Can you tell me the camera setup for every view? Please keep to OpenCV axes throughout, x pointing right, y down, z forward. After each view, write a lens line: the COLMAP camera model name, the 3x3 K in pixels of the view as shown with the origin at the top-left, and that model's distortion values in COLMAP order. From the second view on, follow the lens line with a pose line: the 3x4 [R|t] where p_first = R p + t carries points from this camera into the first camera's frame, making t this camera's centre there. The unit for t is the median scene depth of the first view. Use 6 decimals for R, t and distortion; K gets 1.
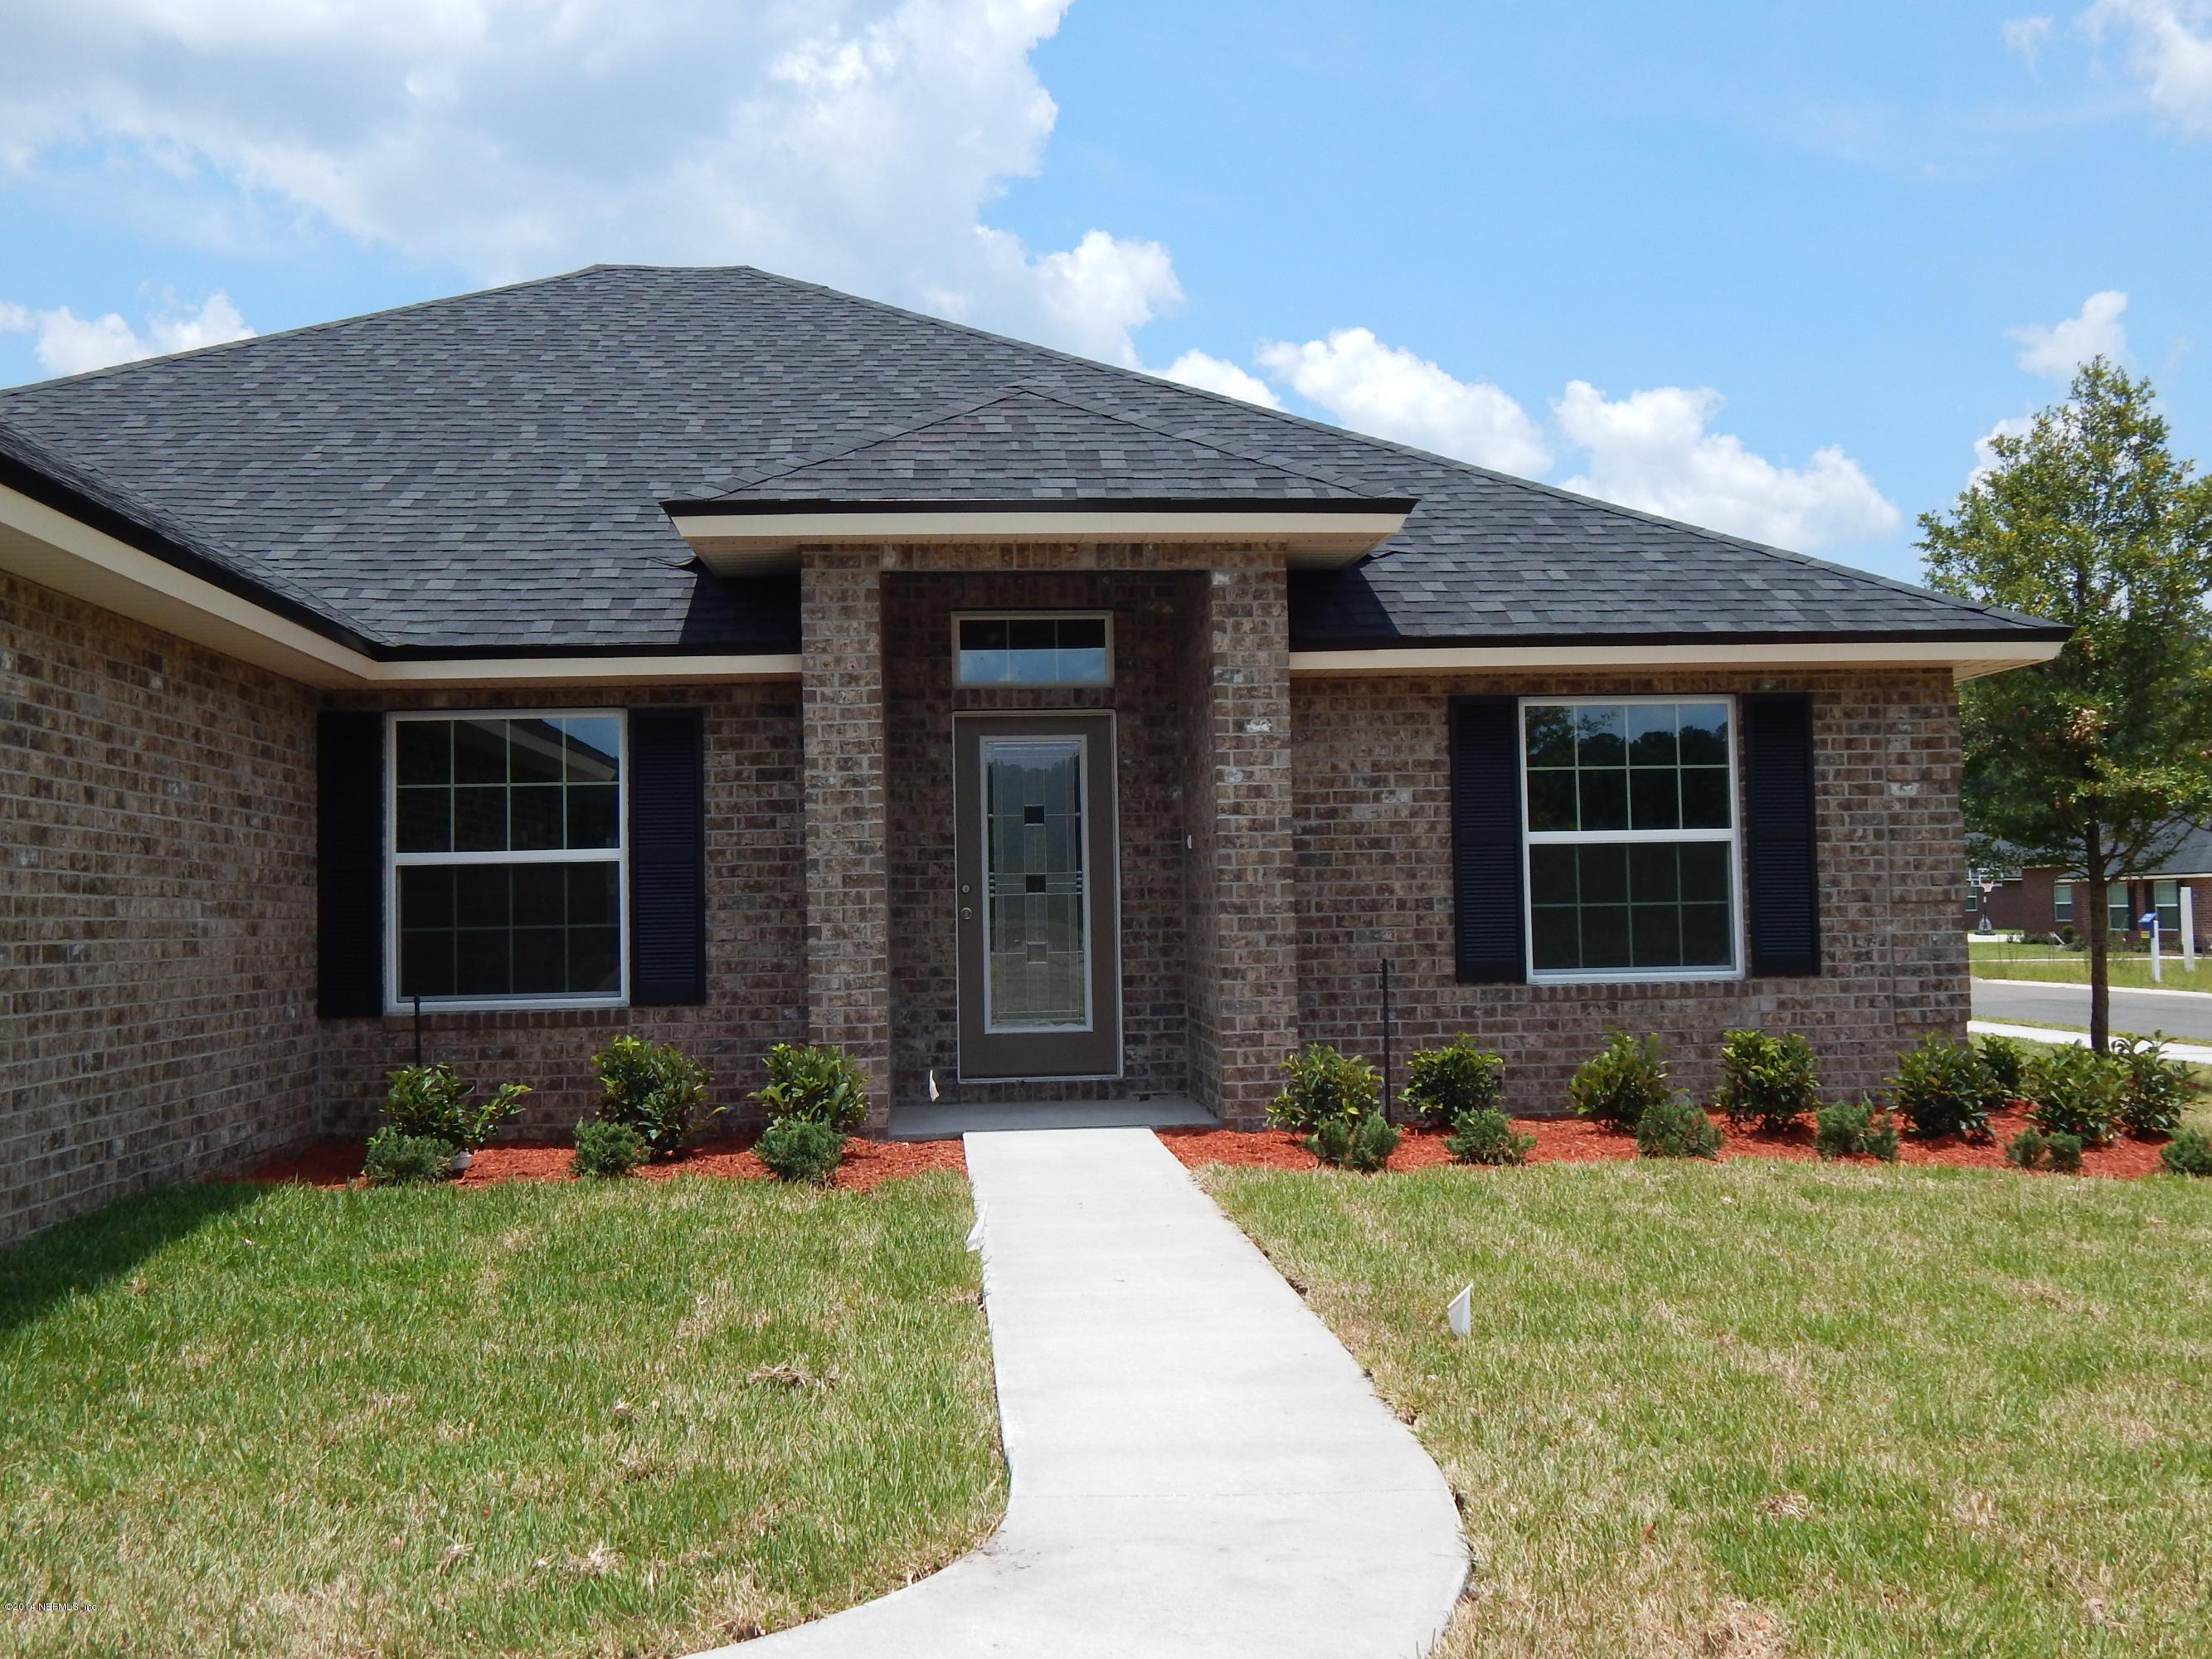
lens RADIAL K [[2002.7, 0, 1104.9], [0, 2002.7, 818.4], [0, 0, 1]] dist [-0.018103, 0.000000]
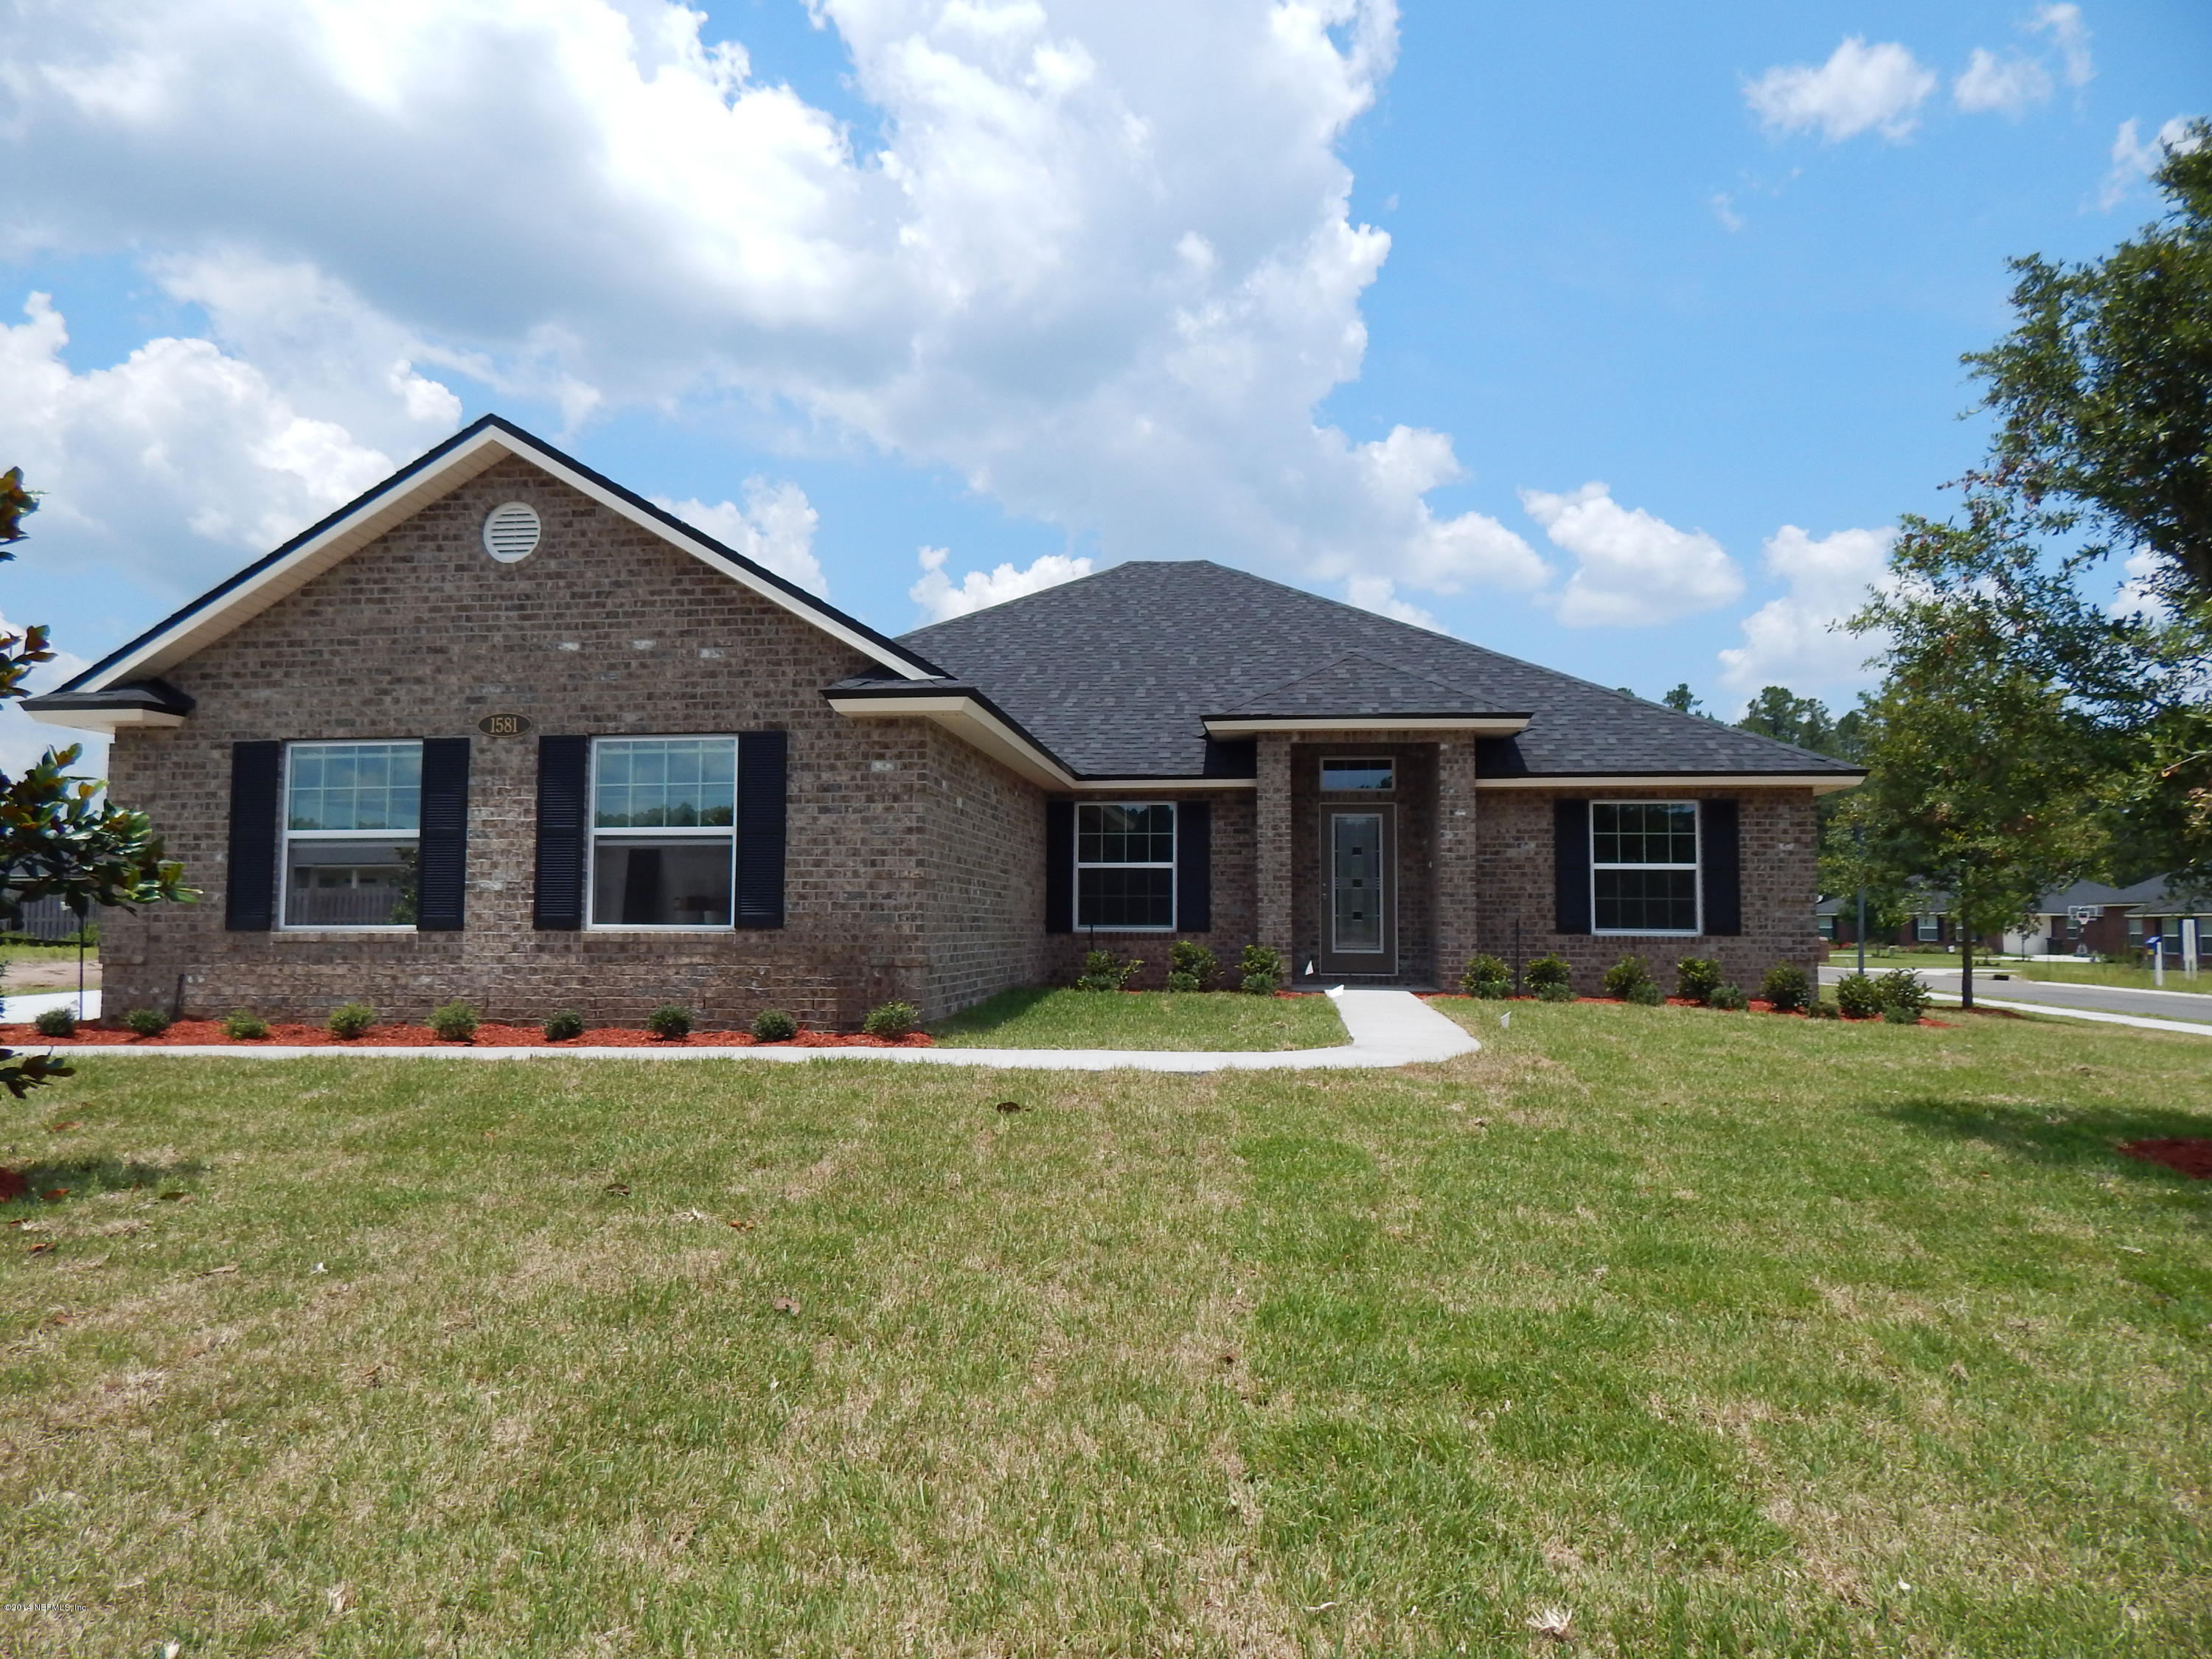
lens RADIAL K [[1452.7, 0, 1120.0], [0, 1452.7, 821.2], [0, 0, 1]] dist [0.000341, -0.008351]
pose [[0.982144, 0.014291, -0.187587, 0.007589], [-0.018441, 0.999622, -0.020398, 0.002968], [0.187225, 0.023493, 0.982036, -0.633448]]
